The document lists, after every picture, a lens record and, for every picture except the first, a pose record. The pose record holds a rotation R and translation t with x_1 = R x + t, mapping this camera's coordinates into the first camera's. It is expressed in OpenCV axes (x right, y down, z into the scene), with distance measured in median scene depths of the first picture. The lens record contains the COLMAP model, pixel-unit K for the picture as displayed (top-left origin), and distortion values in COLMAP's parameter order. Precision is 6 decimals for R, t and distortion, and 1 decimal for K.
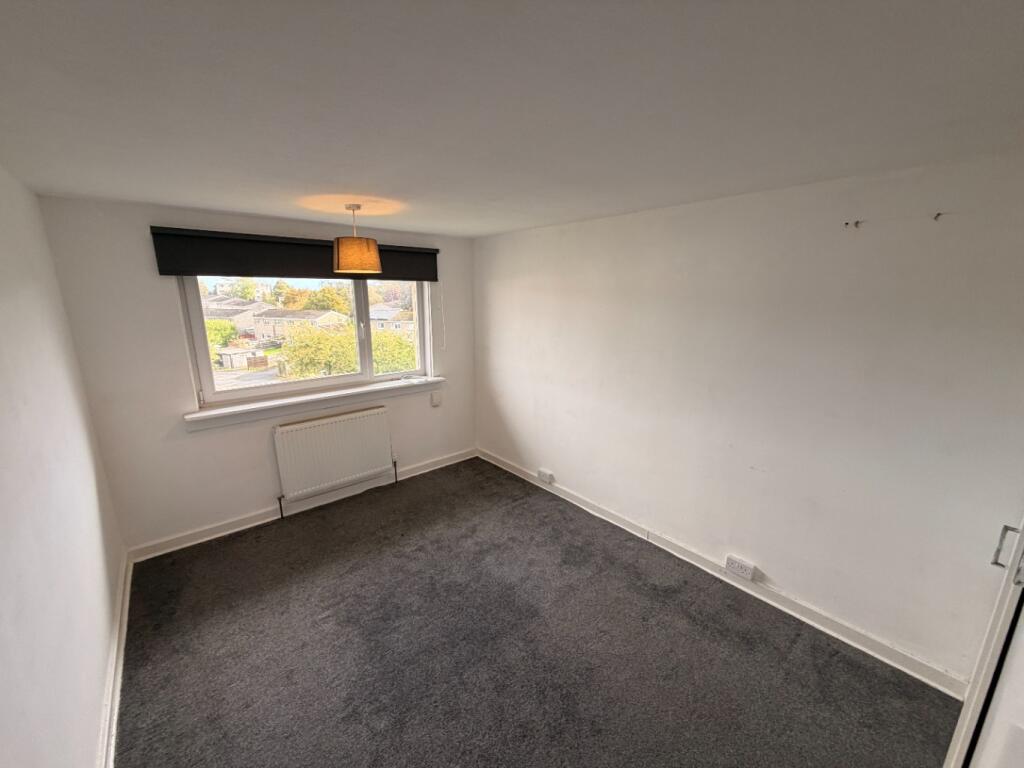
lens RADIAL K [[405.8, 0, 508.2], [0, 405.8, 388.5], [0, 0, 1]] dist [-0.000877, 0.000128]
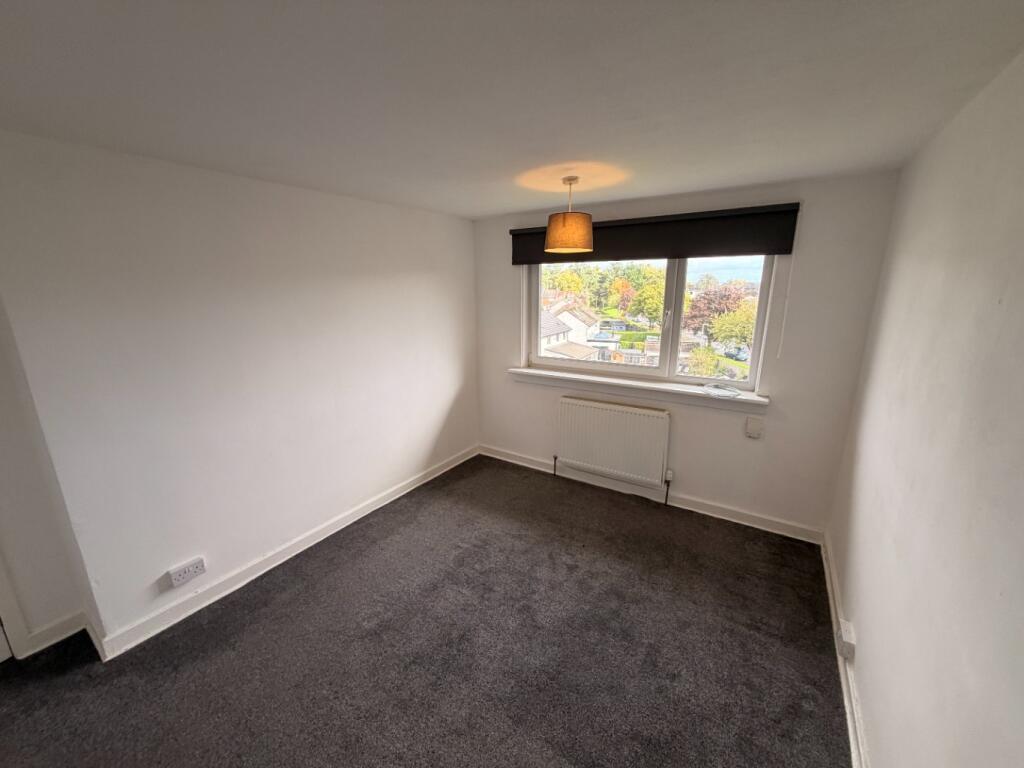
lens RADIAL K [[405.8, 0, 508.2], [0, 405.8, 388.5], [0, 0, 1]] dist [-0.000877, 0.000128]
pose [[0.276509, 0.229272, -0.933262, 0.426571], [-0.212407, 0.961687, 0.173323, -0.087356], [0.937244, 0.150306, 0.314614, 0.486583]]
